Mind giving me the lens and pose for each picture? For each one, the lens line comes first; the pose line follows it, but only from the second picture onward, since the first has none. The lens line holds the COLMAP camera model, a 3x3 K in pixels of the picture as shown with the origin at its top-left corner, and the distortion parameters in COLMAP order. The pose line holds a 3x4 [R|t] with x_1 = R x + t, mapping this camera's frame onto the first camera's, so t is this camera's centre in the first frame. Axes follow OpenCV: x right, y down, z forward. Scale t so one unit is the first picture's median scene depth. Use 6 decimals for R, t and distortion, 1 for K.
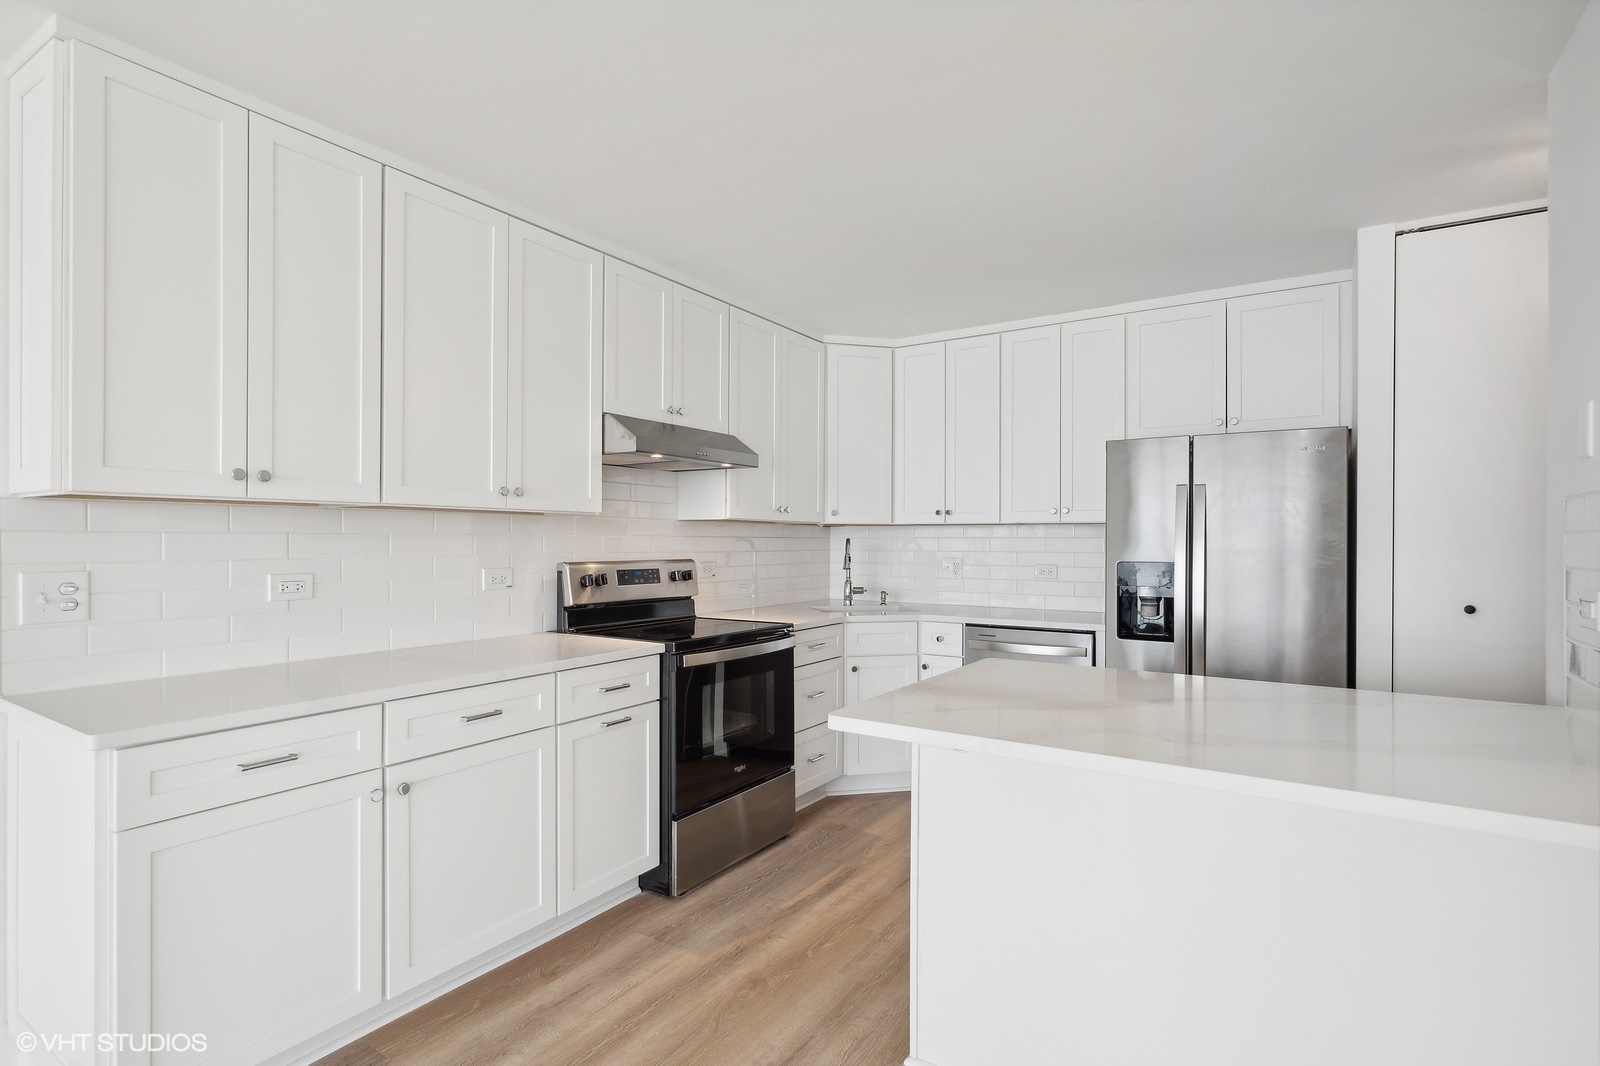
lens RADIAL K [[783.1, 0, 800.0], [0, 783.1, 533.0], [0, 0, 1]] dist [-0.000031, 0.000670]
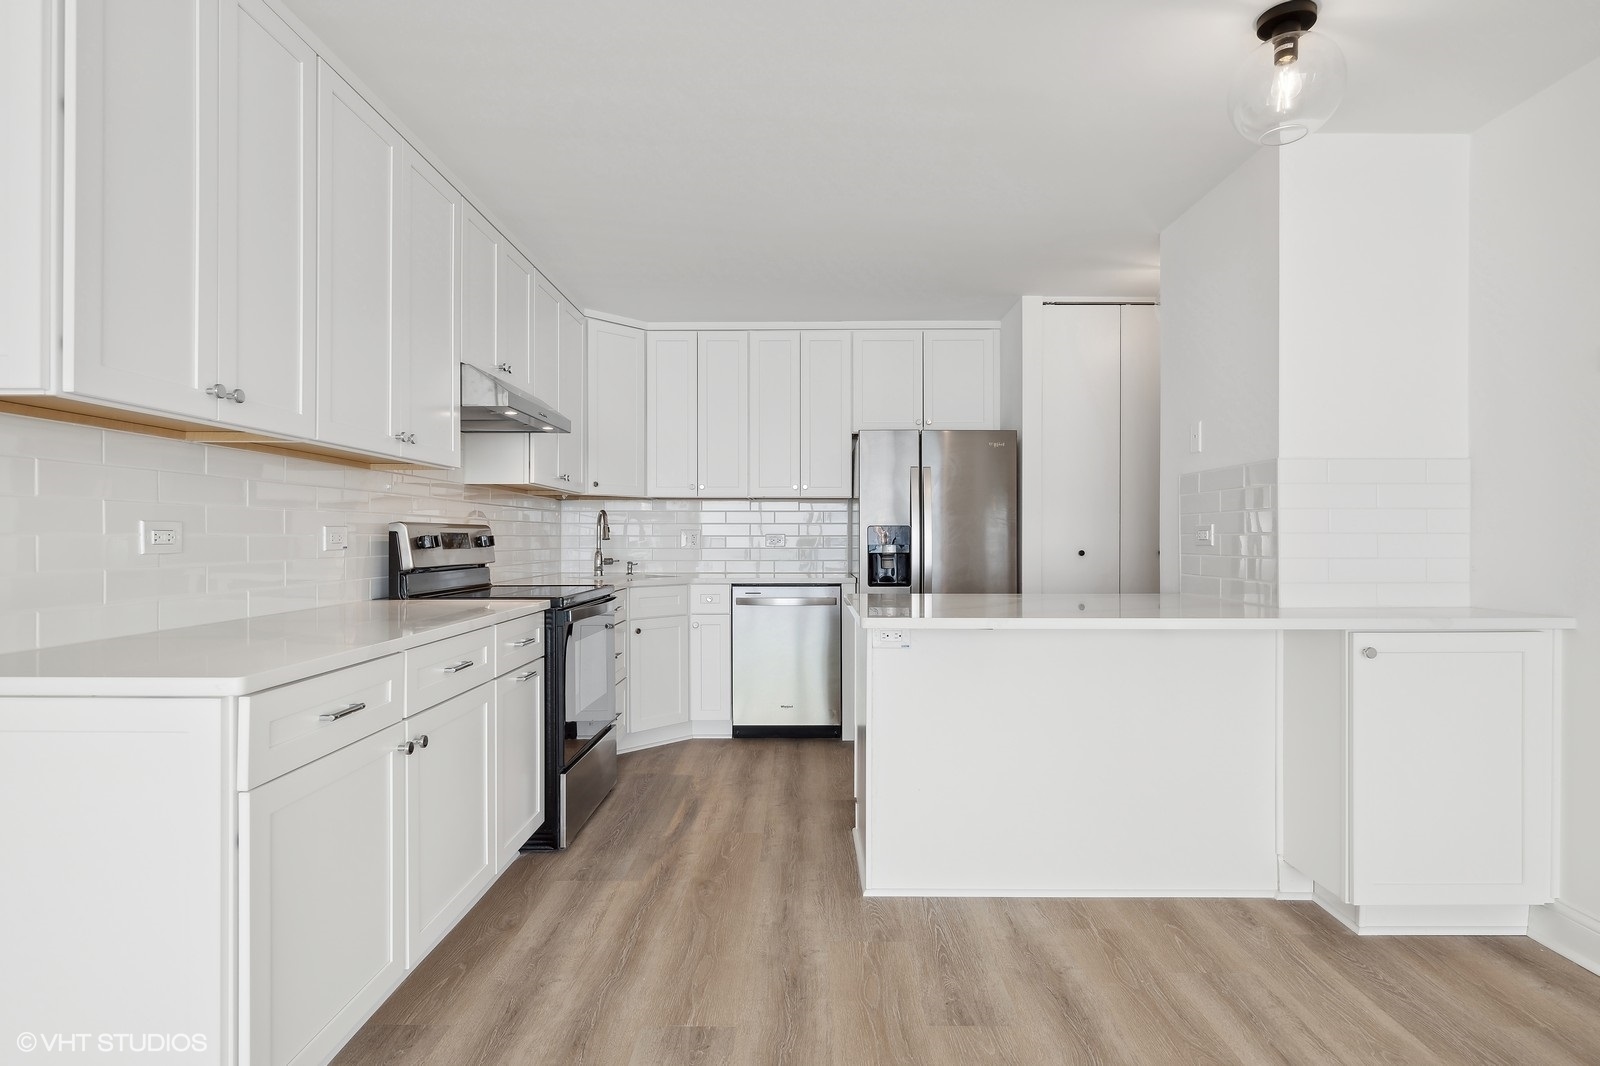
lens RADIAL K [[803.3, 0, 800.0], [0, 803.3, 533.0], [0, 0, 1]] dist [0.002084, 0.000079]
pose [[0.842411, -0.000384, 0.538836, -0.422345], [-0.002023, 0.999990, 0.003875, 0.046954], [-0.538832, -0.004354, 0.842402, -0.036741]]
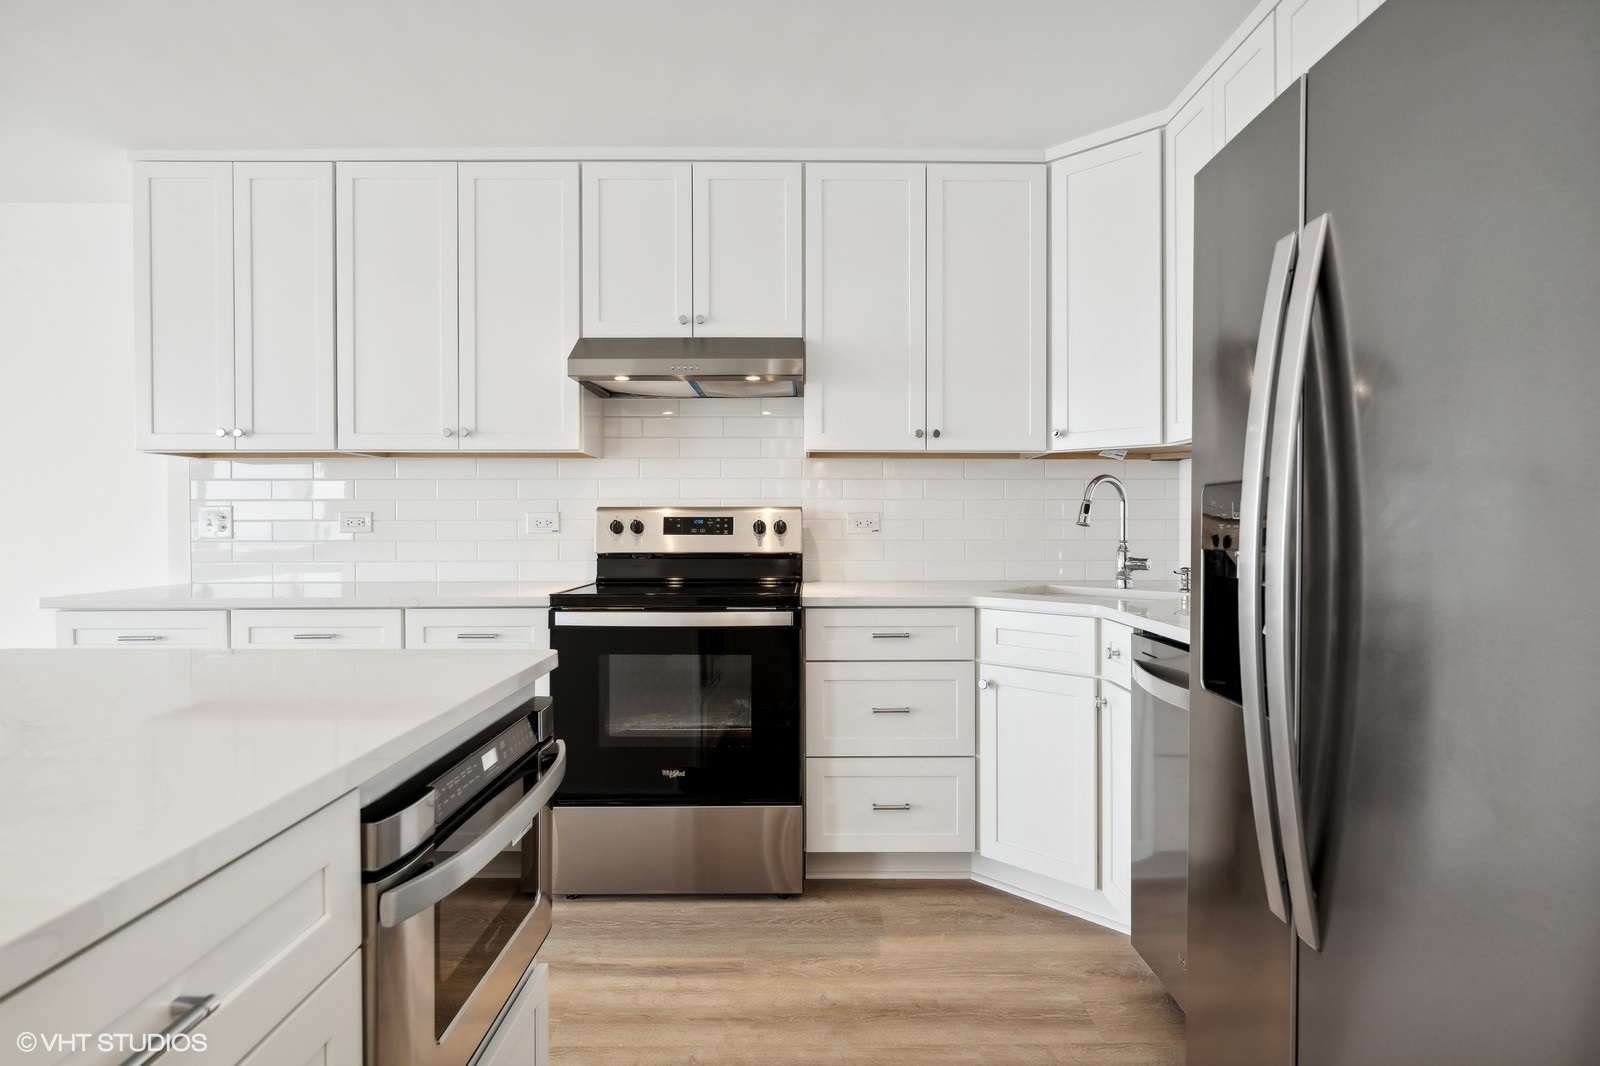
lens RADIAL K [[840.4, 0, 800.0], [0, 840.4, 533.0], [0, 0, 1]] dist [-0.000834, -0.000208]
pose [[0.552083, 0.009603, -0.833734, 0.681975], [0.010284, 0.999779, 0.018326, 0.054123], [0.833726, -0.018692, 0.551862, 0.668779]]
